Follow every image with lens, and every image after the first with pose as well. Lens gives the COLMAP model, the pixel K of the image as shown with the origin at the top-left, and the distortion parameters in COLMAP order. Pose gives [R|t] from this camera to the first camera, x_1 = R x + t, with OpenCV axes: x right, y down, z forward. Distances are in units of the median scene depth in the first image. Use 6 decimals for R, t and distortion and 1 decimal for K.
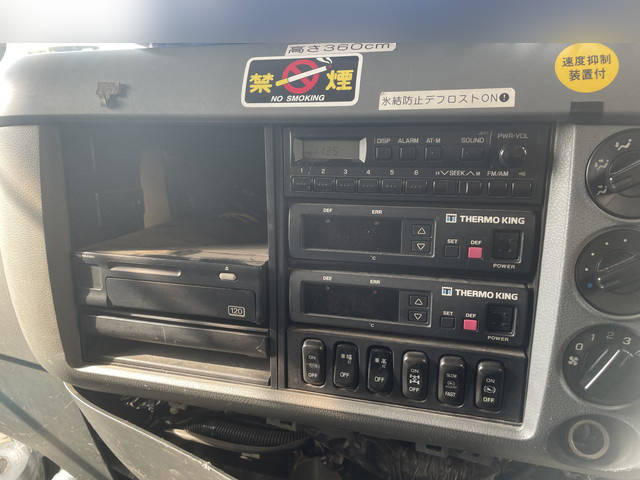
lens RADIAL K [[483.3, 0, 316.0], [0, 483.3, 240.5], [0, 0, 1]] dist [0.029232, -0.067620]
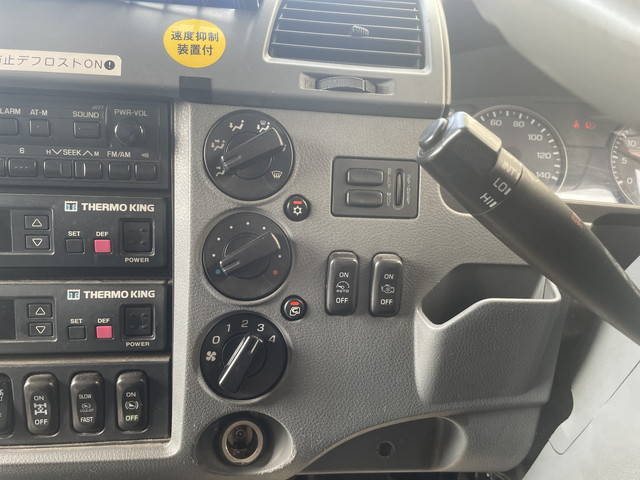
lens RADIAL K [[483.3, 0, 316.8], [0, 483.3, 241.3], [0, 0, 1]] dist [0.029232, -0.067620]
pose [[0.896000, -0.017128, 0.443723, 0.295422], [0.058517, 0.995096, -0.079750, 0.111471], [-0.440181, 0.097422, 0.892608, 0.055817]]
